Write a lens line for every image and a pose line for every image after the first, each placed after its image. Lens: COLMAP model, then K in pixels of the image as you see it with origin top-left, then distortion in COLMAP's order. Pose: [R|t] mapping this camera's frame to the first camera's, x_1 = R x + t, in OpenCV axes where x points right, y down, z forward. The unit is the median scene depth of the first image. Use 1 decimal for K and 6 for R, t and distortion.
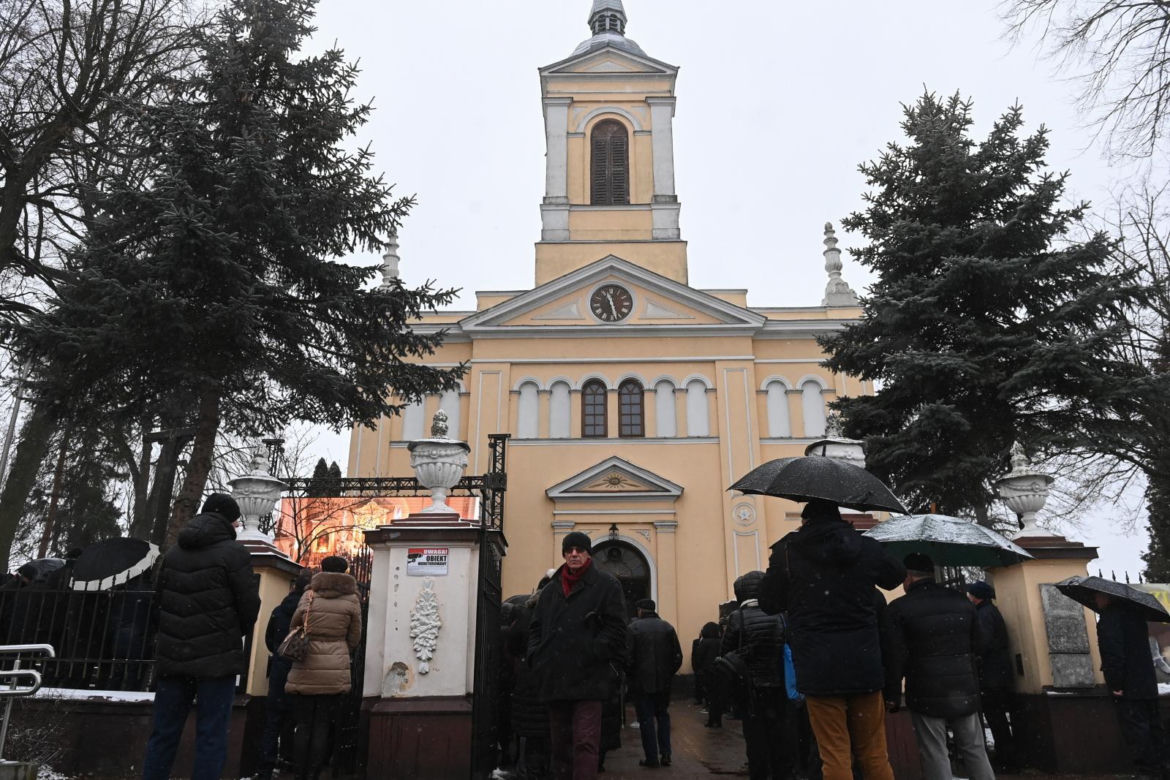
lens RADIAL K [[861.4, 0, 585.0], [0, 861.4, 390.0], [0, 0, 1]] dist [-0.007547, -0.000460]
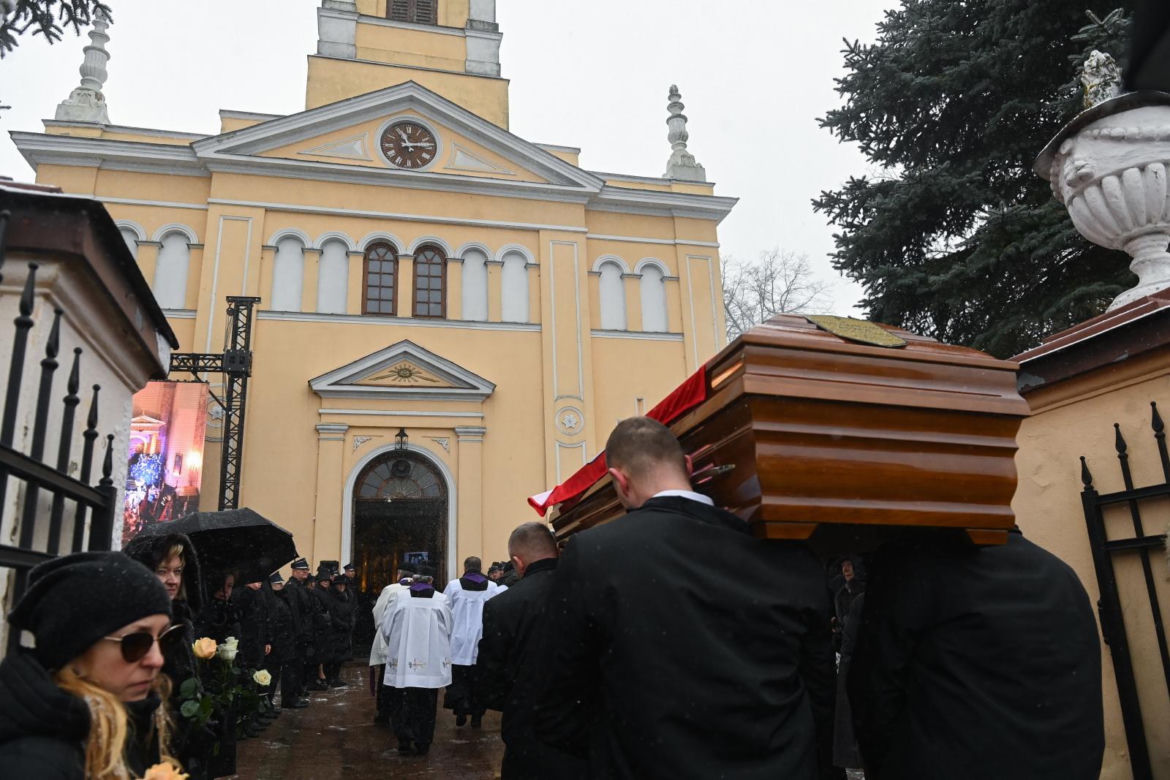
lens RADIAL K [[817.0, 0, 585.0], [0, 817.0, 390.0], [0, 0, 1]] dist [-0.039255, -0.000530]
pose [[0.959568, 0.039098, 0.278747, -0.012109], [-0.058891, 0.996275, 0.062986, 0.063446], [-0.275246, -0.076855, 0.958297, 0.258730]]
